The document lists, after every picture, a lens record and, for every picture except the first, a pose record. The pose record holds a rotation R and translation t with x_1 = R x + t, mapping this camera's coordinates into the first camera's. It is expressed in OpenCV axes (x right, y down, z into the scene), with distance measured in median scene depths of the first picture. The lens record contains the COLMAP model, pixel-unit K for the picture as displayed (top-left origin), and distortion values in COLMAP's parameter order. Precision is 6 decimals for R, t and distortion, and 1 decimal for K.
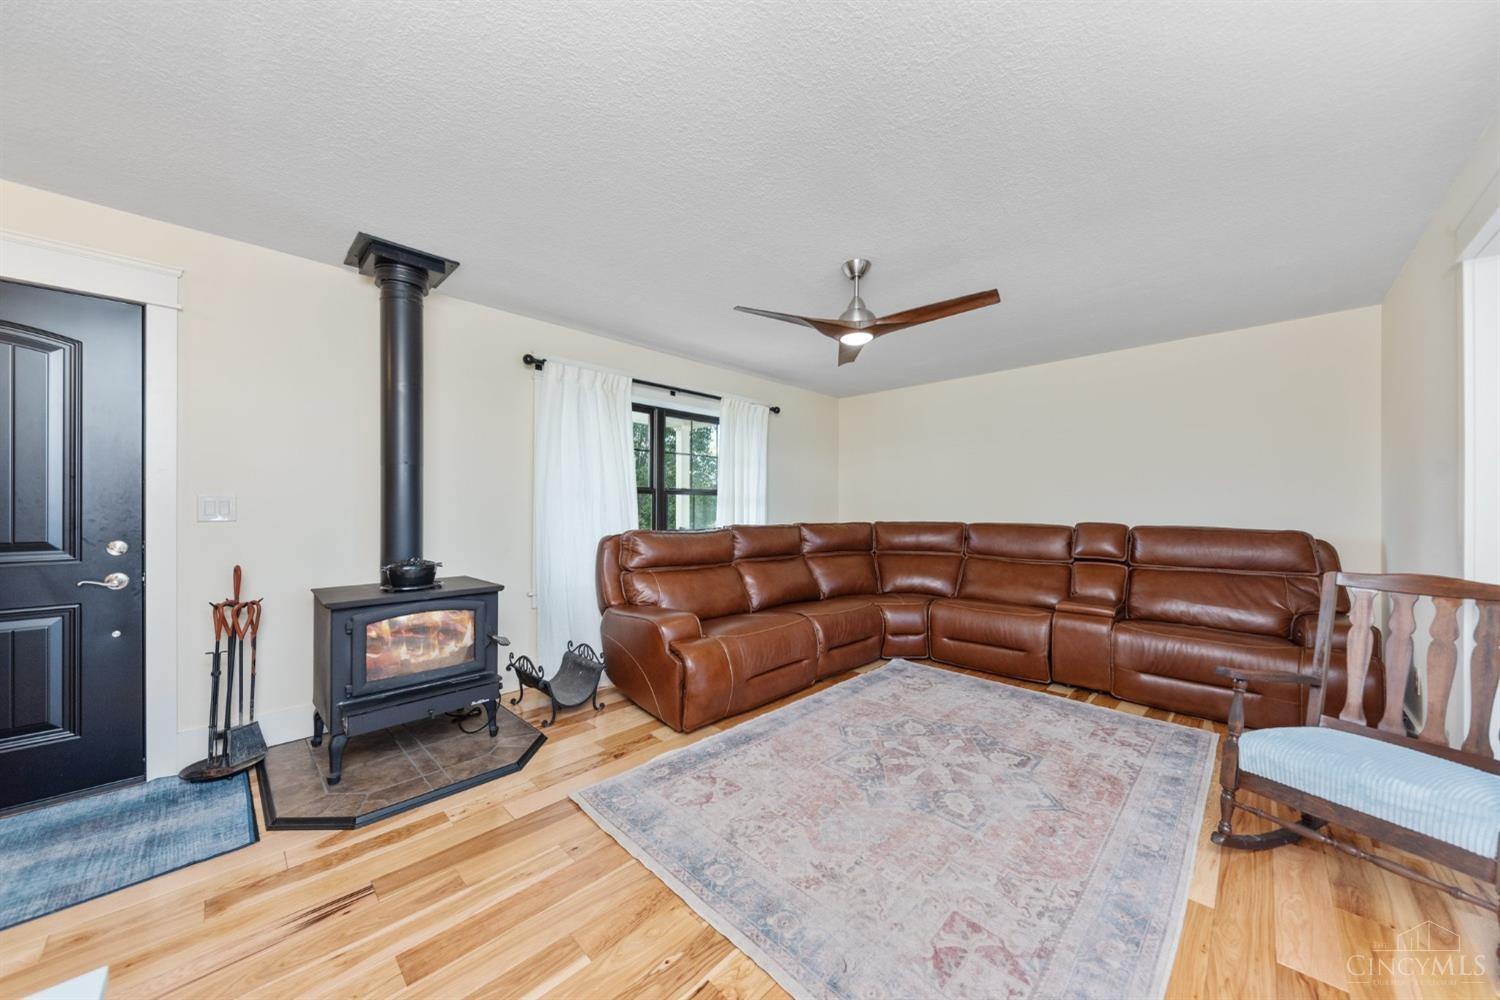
lens RADIAL K [[522.6, 0, 749.9], [0, 522.6, 507.3], [0, 0, 1]] dist [0.009888, 0.000004]
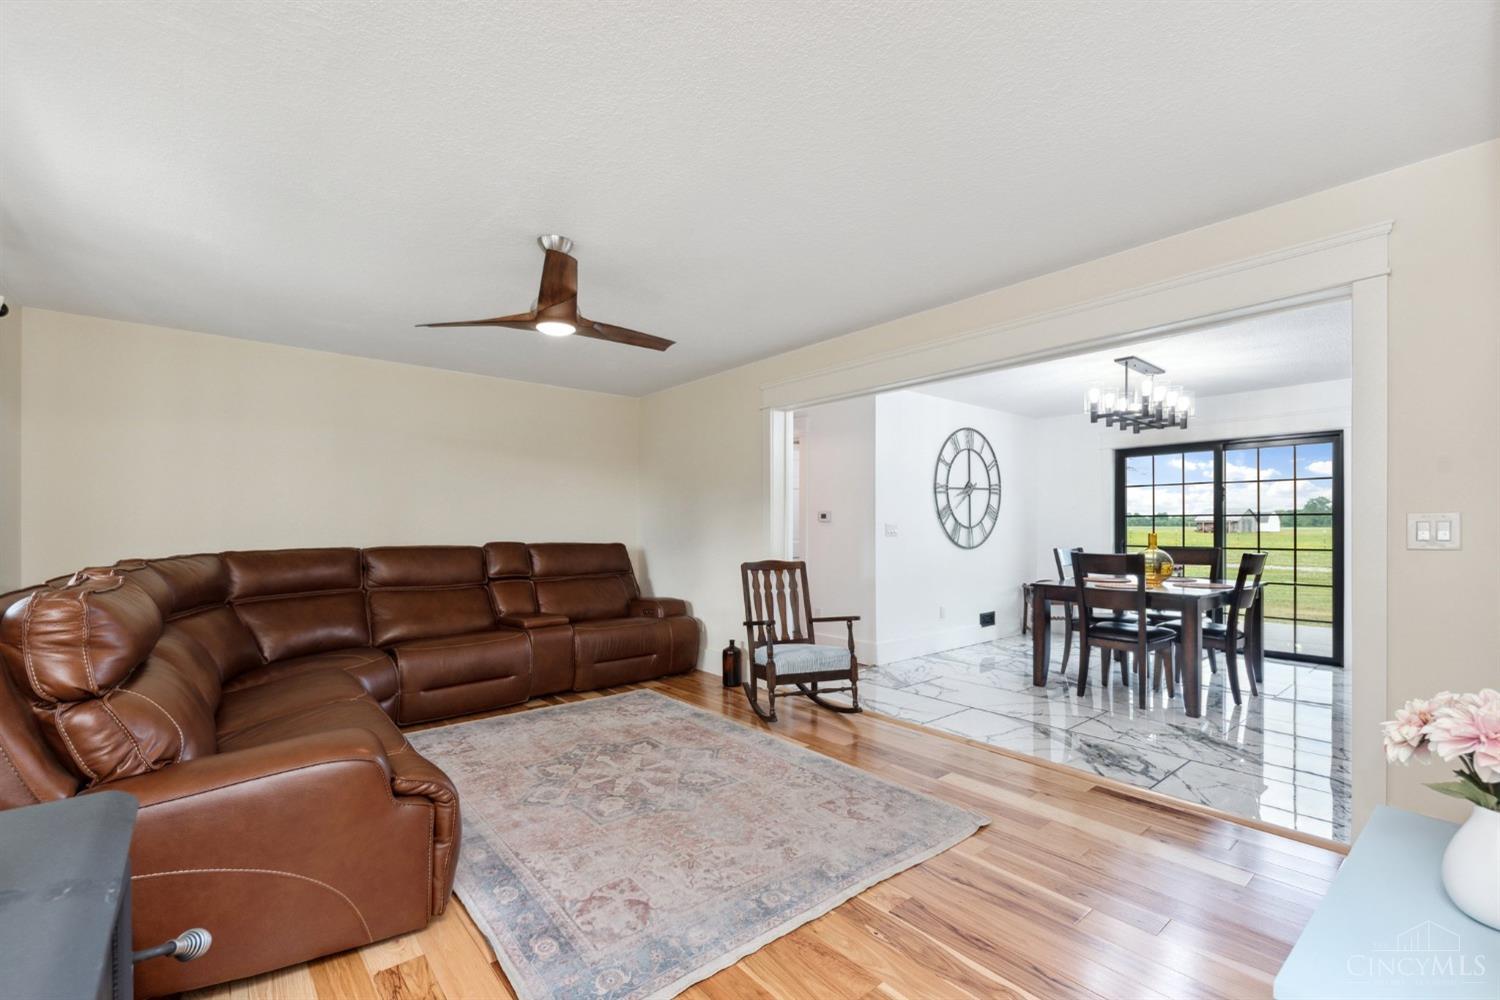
lens RADIAL K [[636.7, 0, 750.9], [0, 636.7, 528.1], [0, 0, 1]] dist [0.016972, 0.000092]
pose [[0.087353, -0.003439, 0.996172, -0.807164], [0.000020, 0.999994, 0.003451, -0.002876], [-0.996177, -0.000281, 0.087352, 0.600661]]
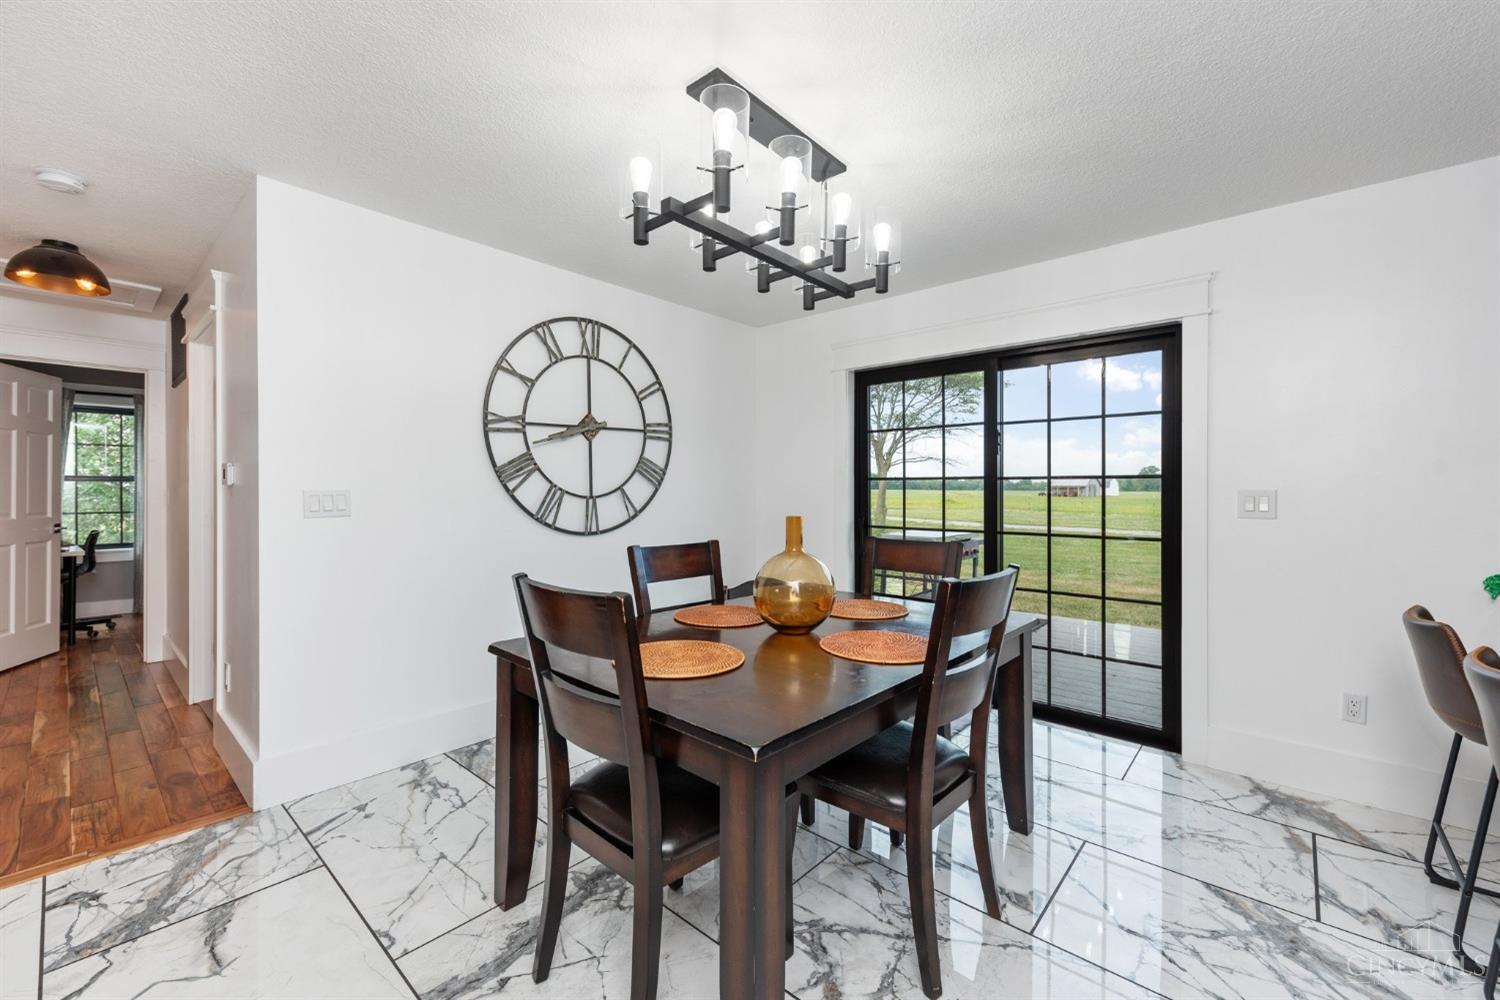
lens RADIAL K [[606.8, 0, 751.0], [0, 606.8, 488.9], [0, 0, 1]] dist [0.000223, -0.000108]
pose [[-0.052751, 0.001967, 0.998606, 0.336624], [-0.001011, 0.999997, -0.002023, -0.012057], [-0.998607, -0.001116, -0.052749, -0.258663]]
